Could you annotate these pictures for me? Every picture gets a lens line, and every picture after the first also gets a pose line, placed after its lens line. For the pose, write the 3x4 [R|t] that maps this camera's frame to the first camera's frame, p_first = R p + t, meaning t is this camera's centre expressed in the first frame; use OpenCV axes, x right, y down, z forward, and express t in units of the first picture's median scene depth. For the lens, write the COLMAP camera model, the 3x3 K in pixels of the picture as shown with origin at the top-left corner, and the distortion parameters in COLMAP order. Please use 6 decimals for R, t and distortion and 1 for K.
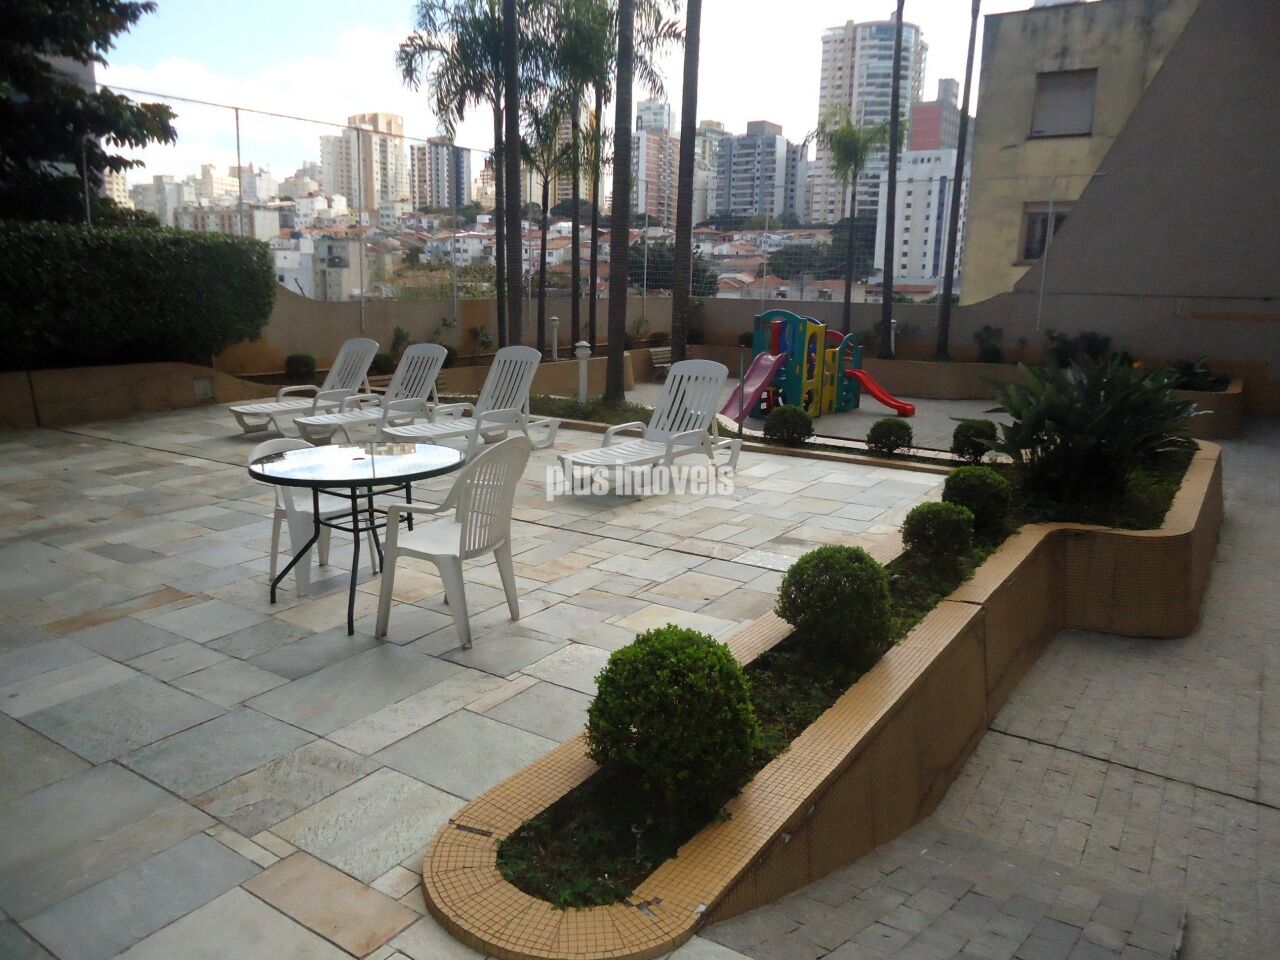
lens RADIAL K [[925.8, 0, 646.1], [0, 925.8, 484.3], [0, 0, 1]] dist [-0.006609, 0.001021]
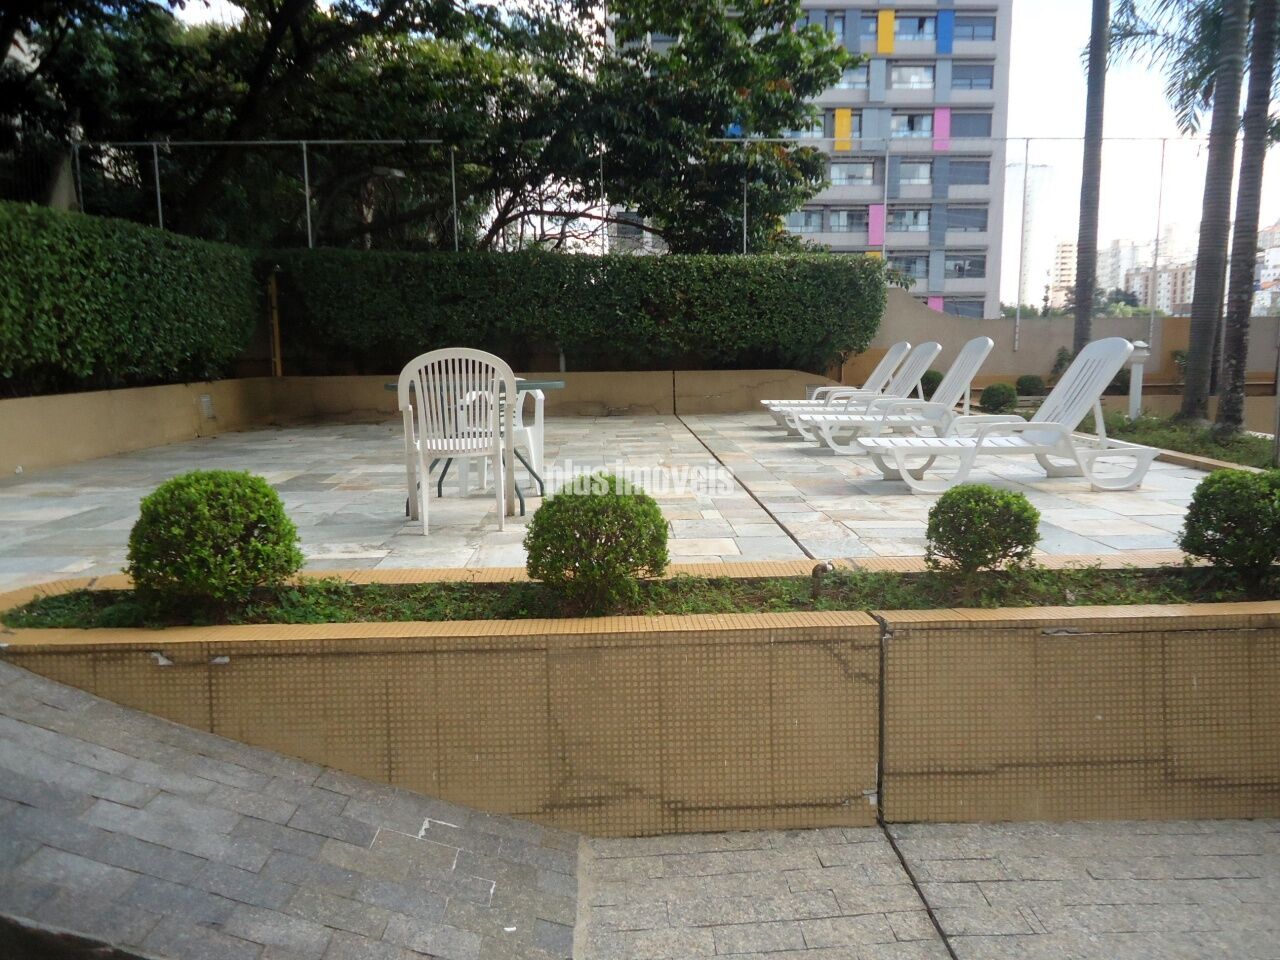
lens RADIAL K [[925.8, 0, 647.1], [0, 925.8, 474.3], [0, 0, 1]] dist [-0.006609, 0.001021]
pose [[0.582236, 0.092674, -0.807721, 0.361828], [-0.154887, 0.987931, 0.001701, 0.024330], [0.798130, 0.124115, 0.589563, 0.222835]]
